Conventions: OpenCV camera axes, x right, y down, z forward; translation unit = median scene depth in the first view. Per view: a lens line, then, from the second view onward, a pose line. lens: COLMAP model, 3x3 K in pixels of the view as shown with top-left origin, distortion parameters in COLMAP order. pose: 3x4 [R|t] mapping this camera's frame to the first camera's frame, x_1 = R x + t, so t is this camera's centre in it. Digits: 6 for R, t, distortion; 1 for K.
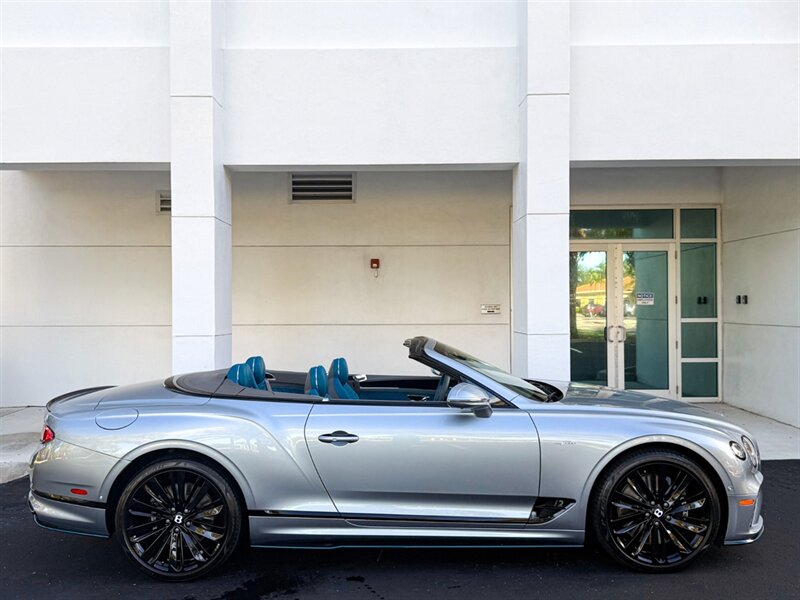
lens RADIAL K [[745.7, 0, 390.4], [0, 745.7, 307.7], [0, 0, 1]] dist [0.163542, -0.360293]
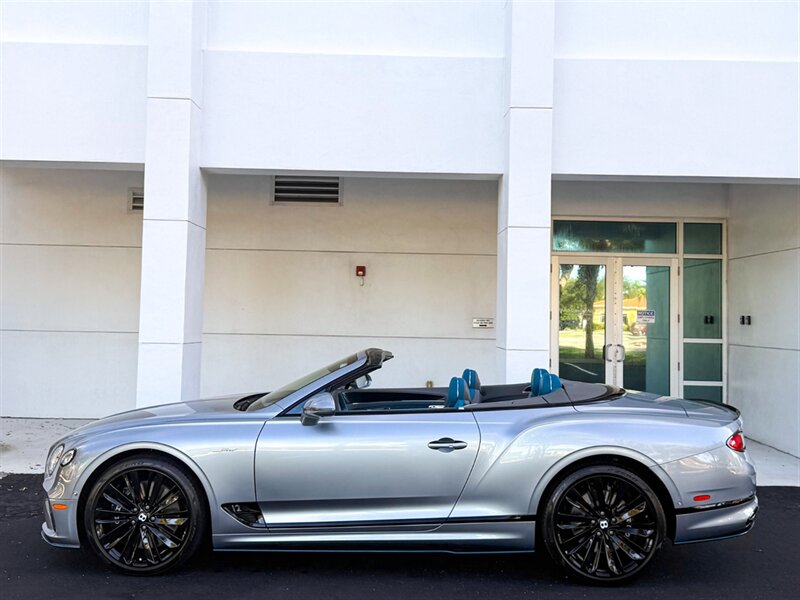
lens RADIAL K [[863.3, 0, 414.1], [0, 863.3, 278.8], [0, 0, 1]] dist [0.173115, -0.369644]
pose [[0.999461, 0.026203, 0.019757, 0.037092], [-0.025229, 0.998527, -0.048041, 0.001254], [-0.020986, 0.047517, 0.998650, -0.125052]]
